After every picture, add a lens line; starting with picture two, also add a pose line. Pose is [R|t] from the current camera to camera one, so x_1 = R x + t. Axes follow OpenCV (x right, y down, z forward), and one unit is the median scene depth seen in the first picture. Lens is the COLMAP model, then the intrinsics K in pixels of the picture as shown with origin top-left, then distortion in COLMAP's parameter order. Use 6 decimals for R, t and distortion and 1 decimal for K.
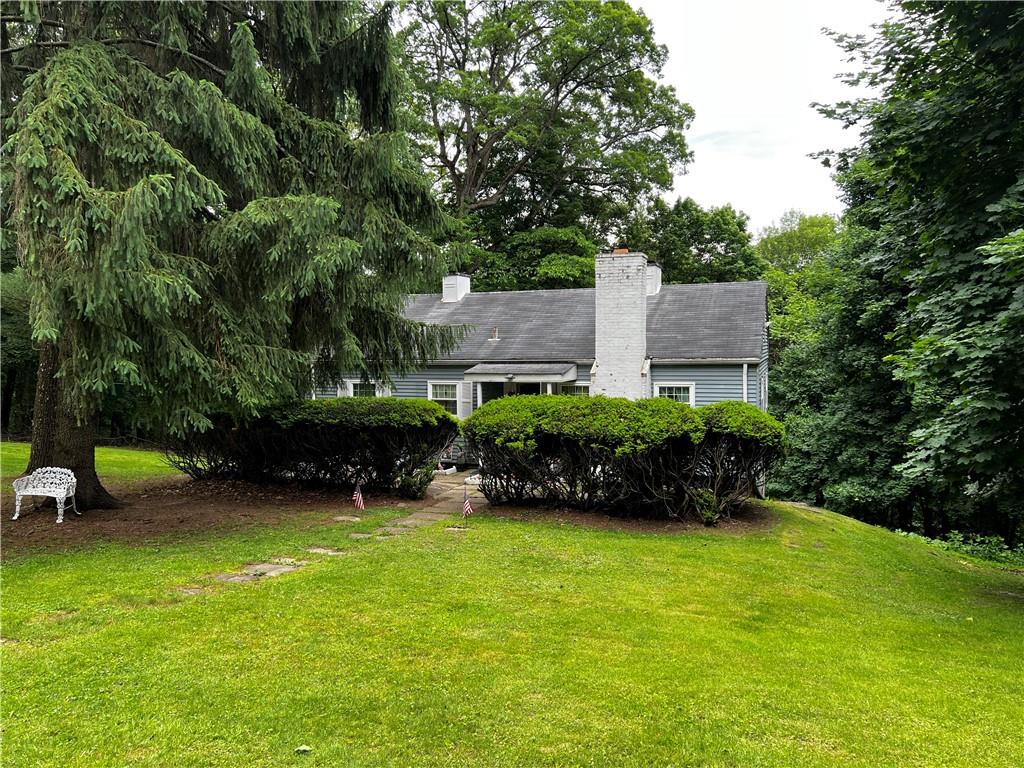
lens RADIAL K [[764.7, 0, 512.2], [0, 764.7, 392.6], [0, 0, 1]] dist [0.067890, -0.078861]
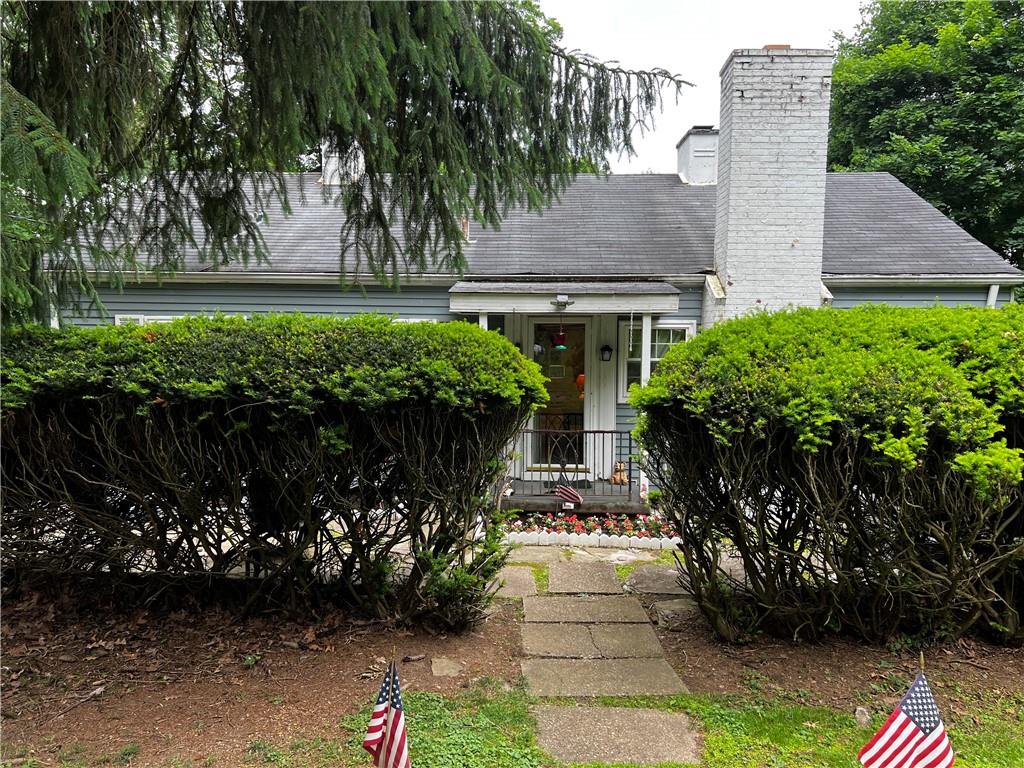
lens RADIAL K [[764.7, 0, 500.8], [0, 764.7, 397.4], [0, 0, 1]] dist [0.067890, -0.078861]
pose [[0.953848, -0.007000, 0.300207, -0.283099], [0.003708, 0.999927, 0.011534, 0.050543], [-0.300265, -0.009889, 0.953804, 0.941785]]
